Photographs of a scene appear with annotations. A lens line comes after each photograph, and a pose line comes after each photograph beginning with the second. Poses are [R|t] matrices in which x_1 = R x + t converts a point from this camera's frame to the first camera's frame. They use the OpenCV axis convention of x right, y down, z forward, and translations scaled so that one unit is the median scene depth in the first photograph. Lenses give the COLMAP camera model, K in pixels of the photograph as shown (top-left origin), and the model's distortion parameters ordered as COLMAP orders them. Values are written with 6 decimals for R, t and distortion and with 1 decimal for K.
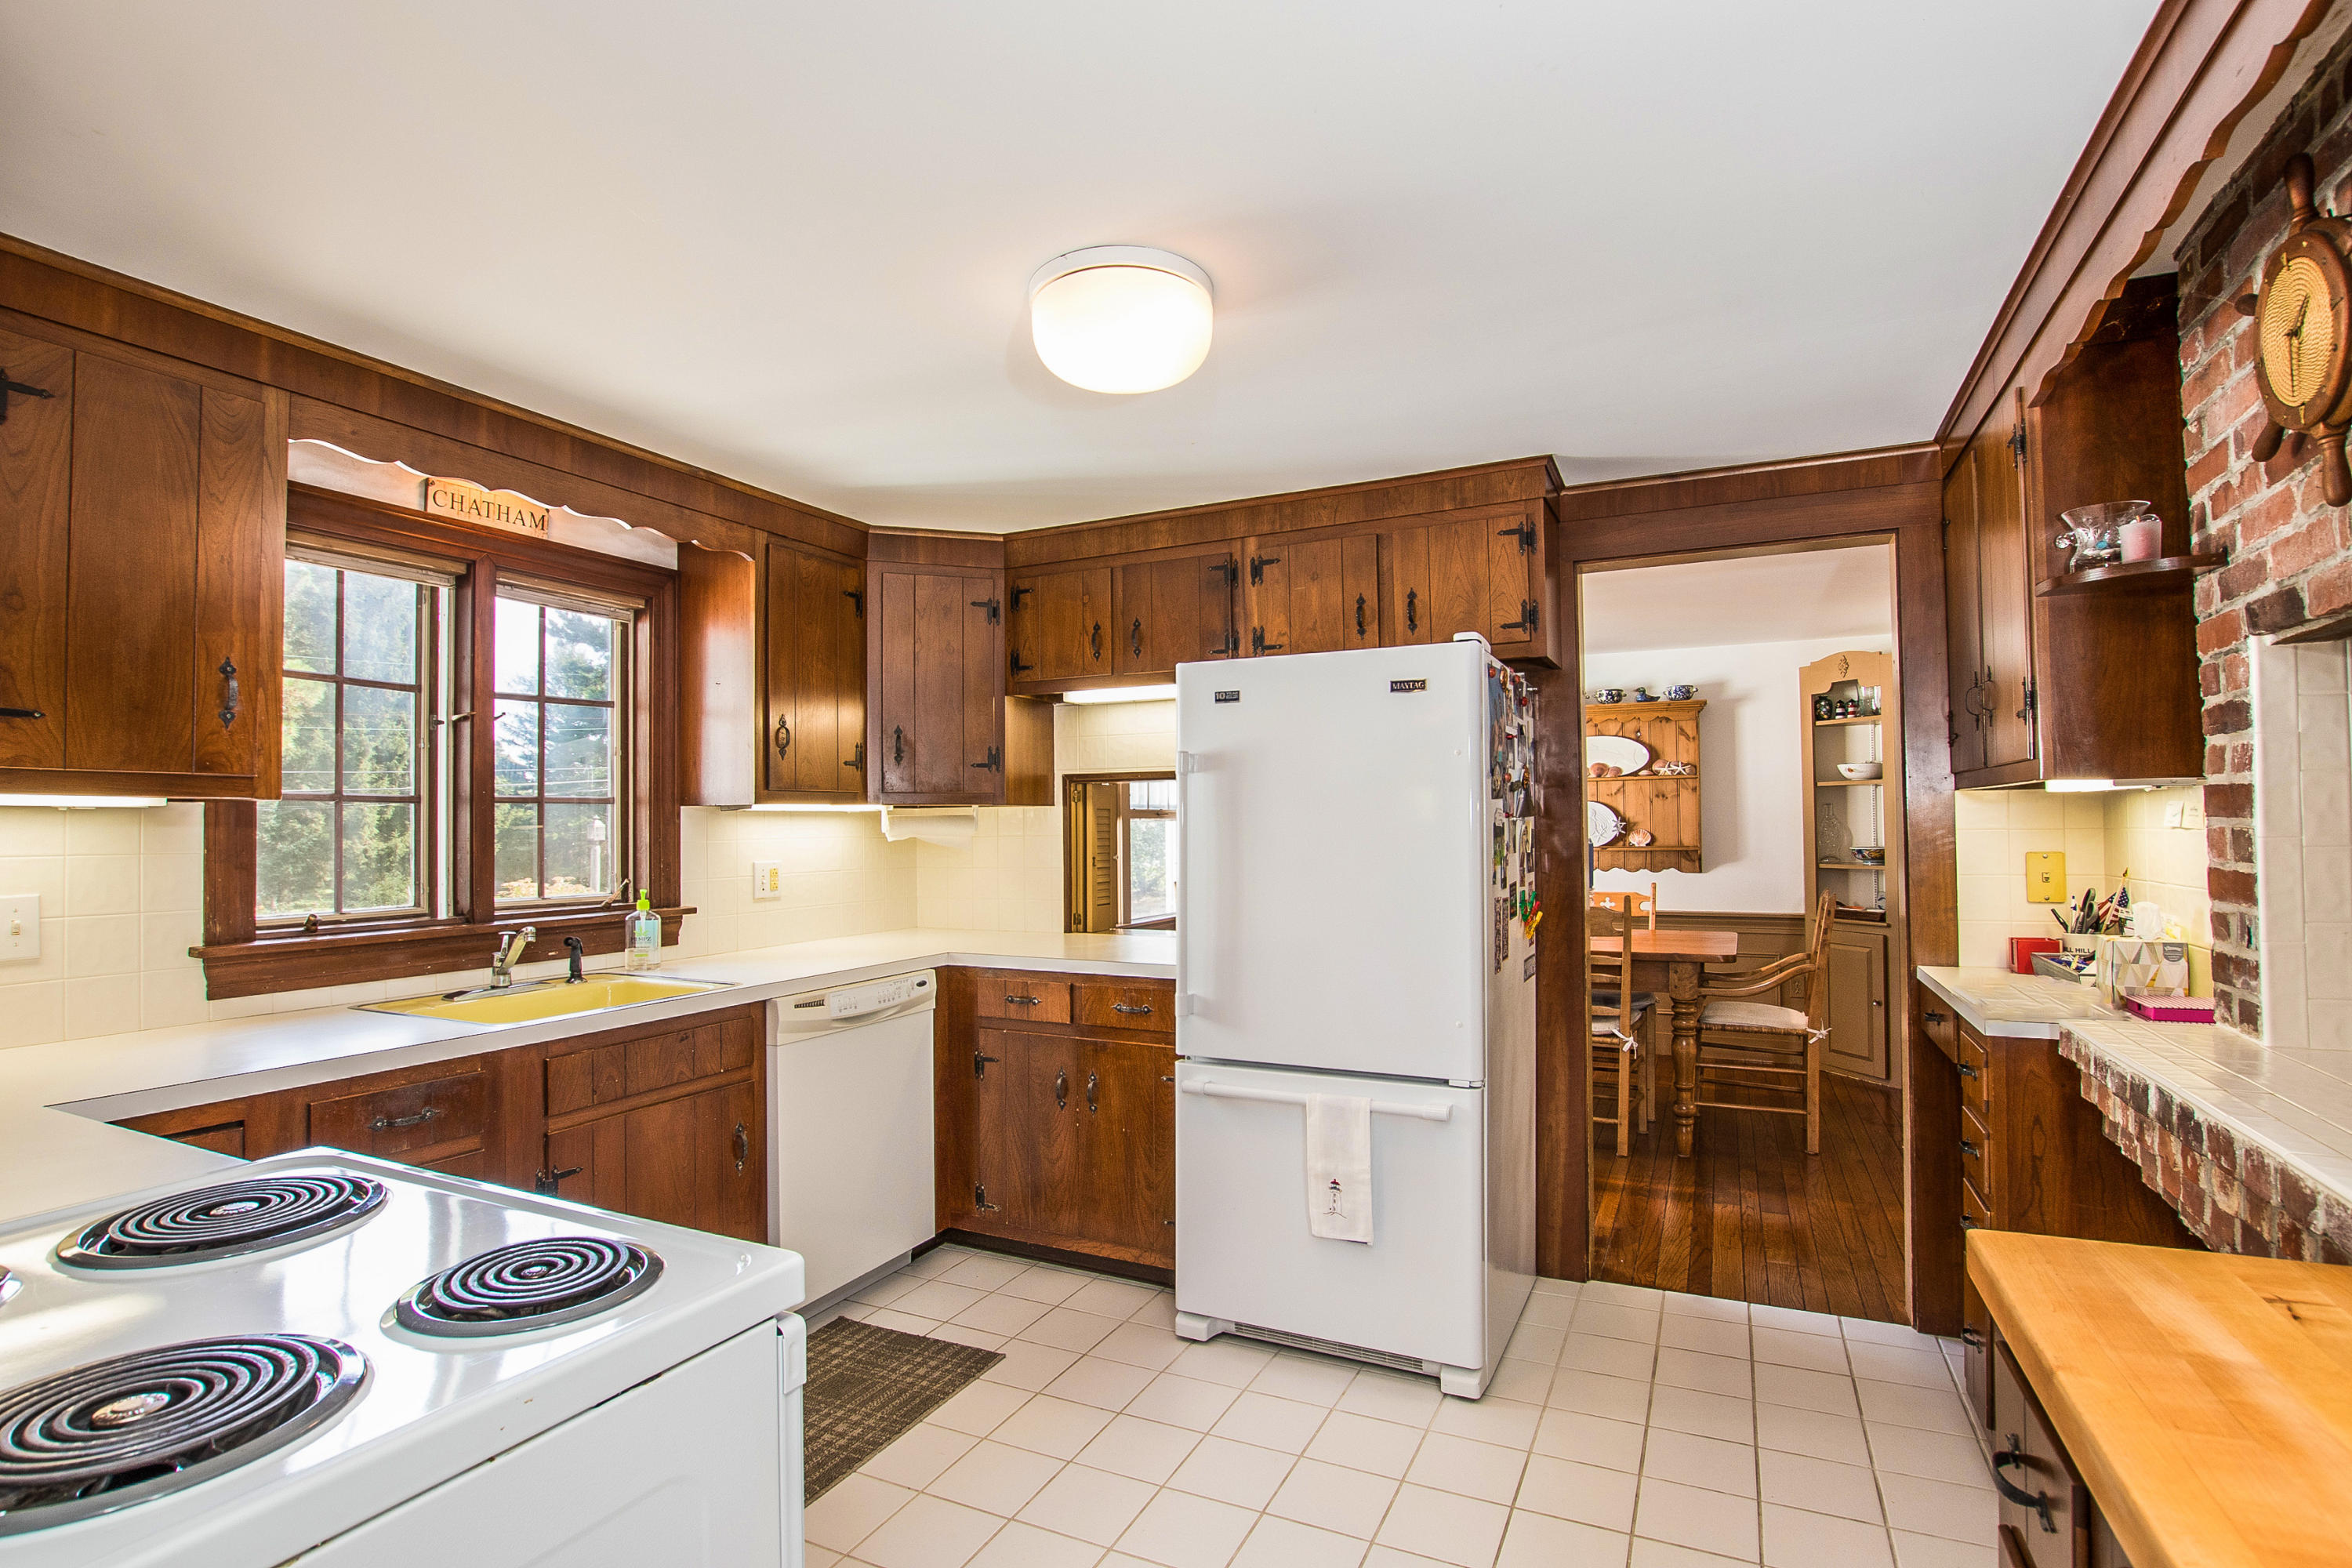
lens RADIAL K [[1110.7, 0, 1179.0], [0, 1110.7, 793.5], [0, 0, 1]] dist [-0.031676, 0.001100]
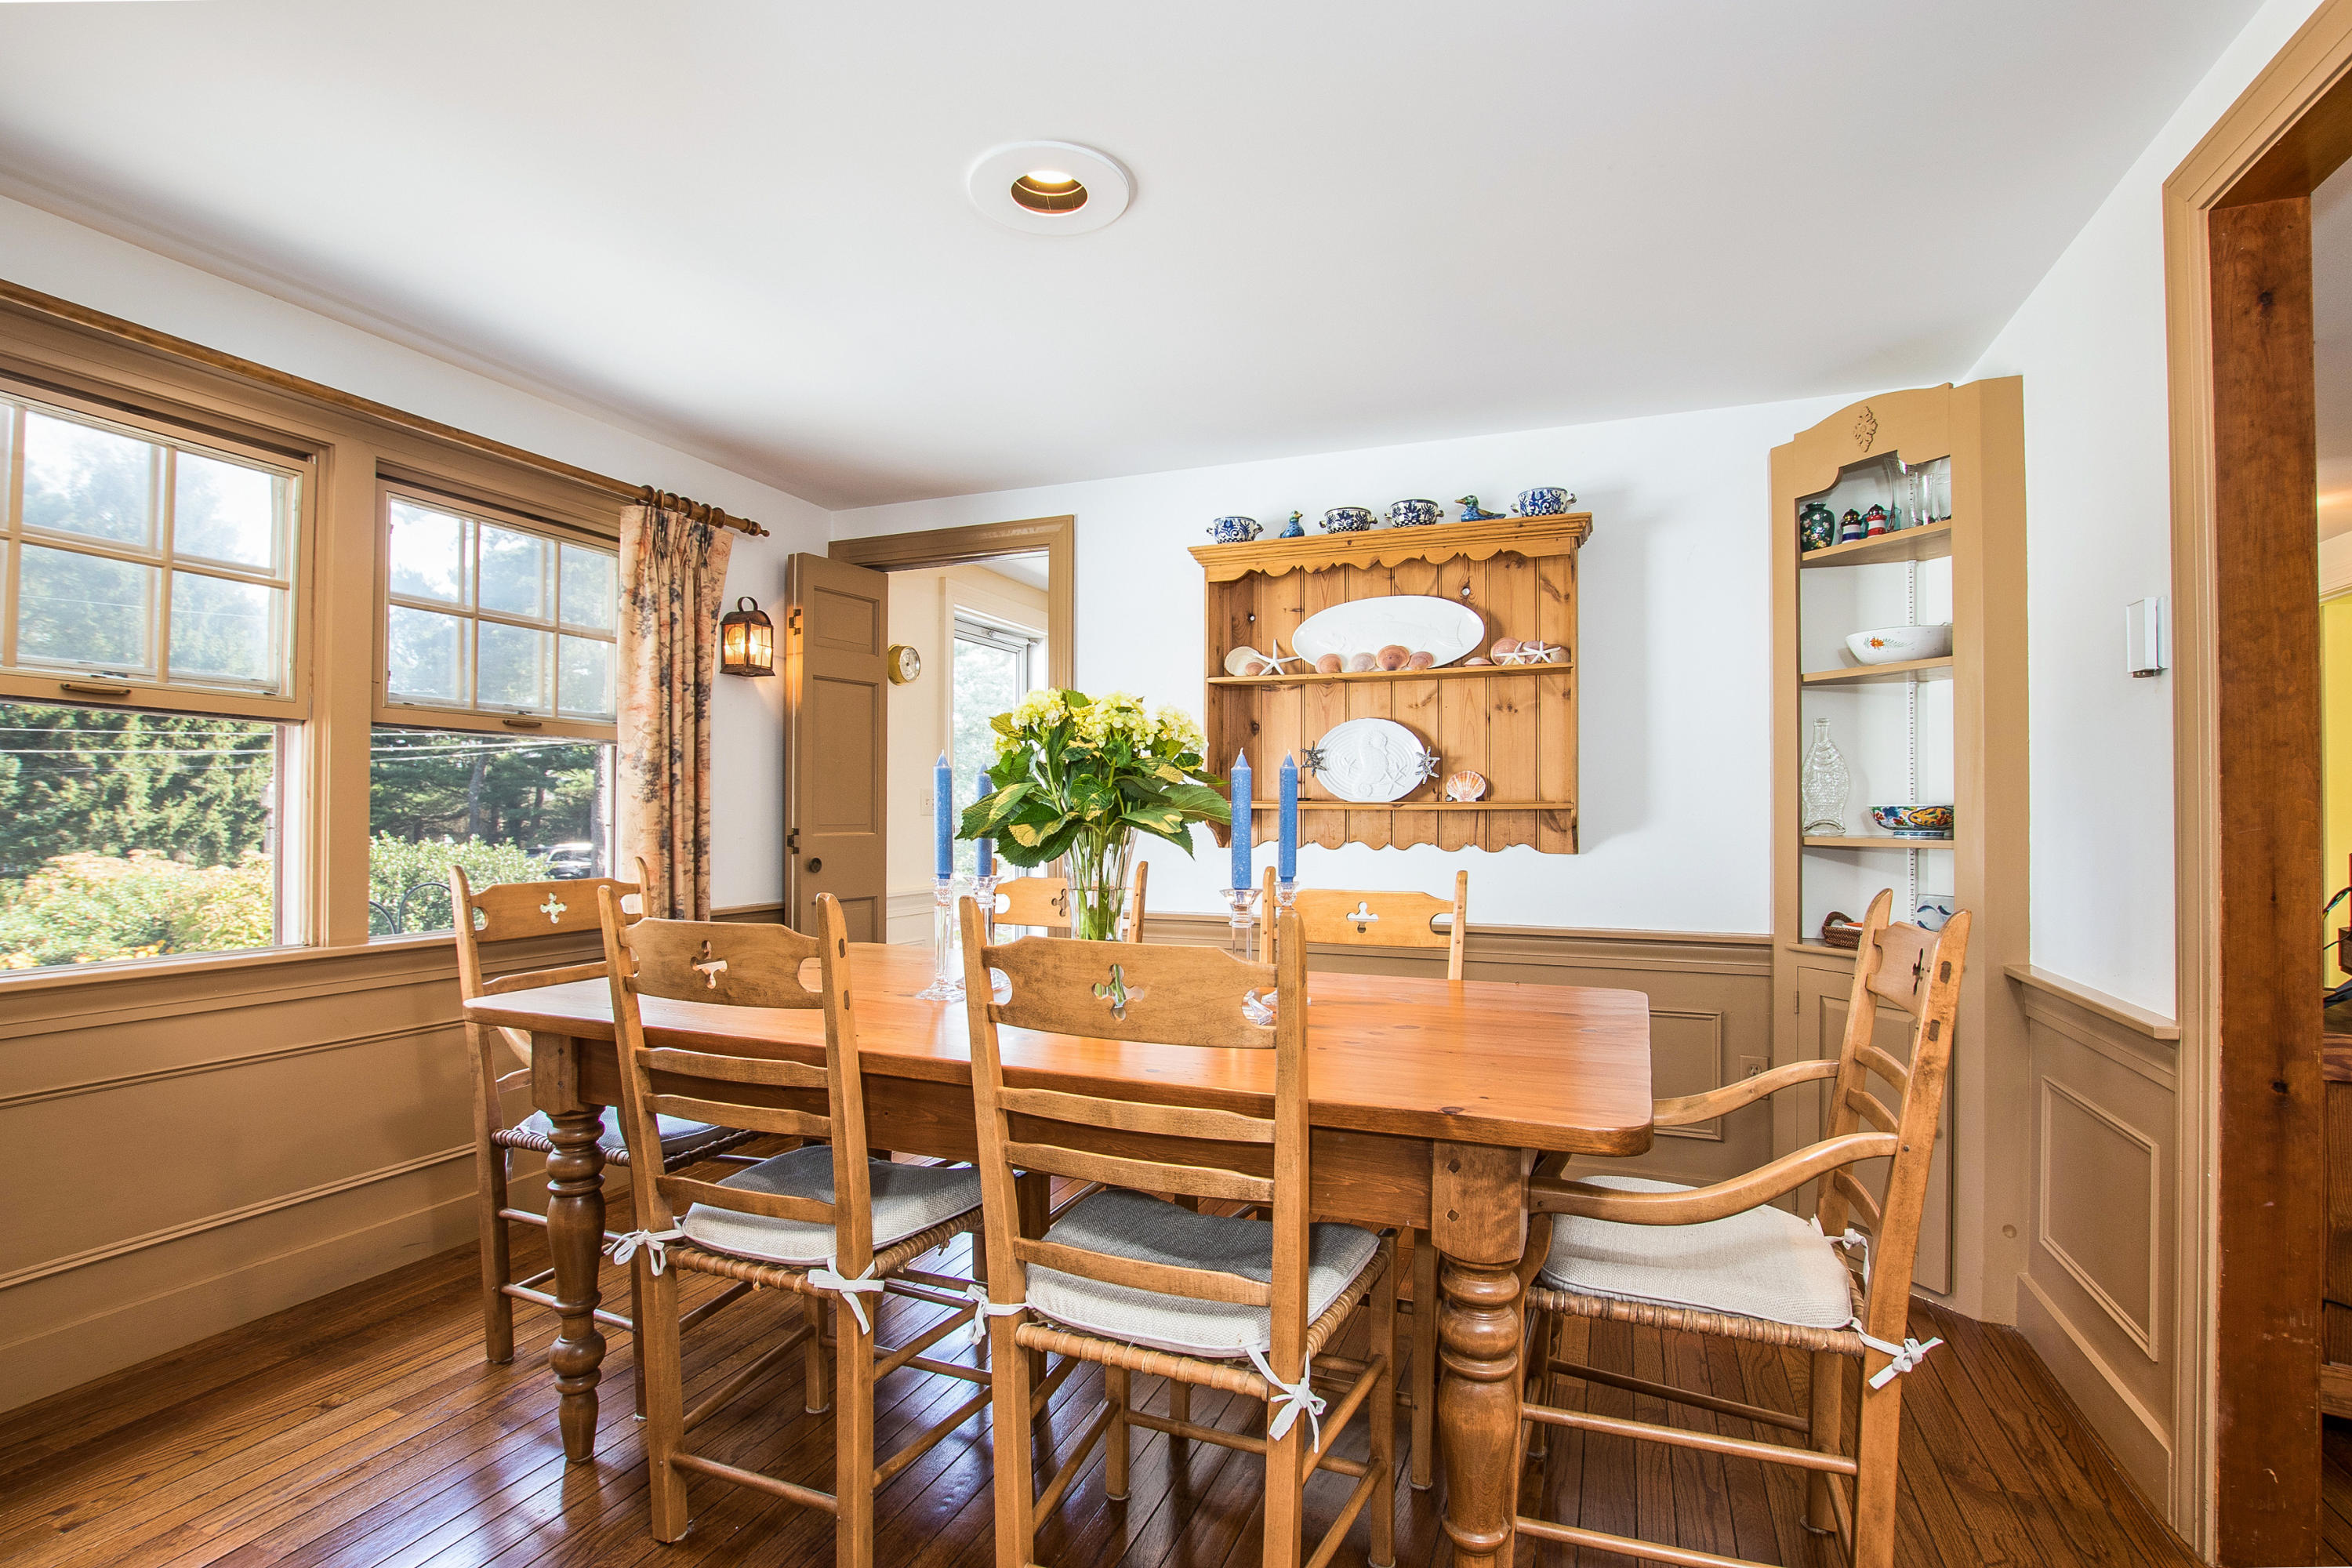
lens RADIAL K [[1110.7, 0, 1173.5], [0, 1110.7, 791.8], [0, 0, 1]] dist [-0.031676, 0.001100]
pose [[0.997067, 0.016017, 0.074837, 0.241166], [-0.016799, 0.999811, 0.009824, 0.040389], [-0.074665, -0.011052, 0.997147, 0.486729]]
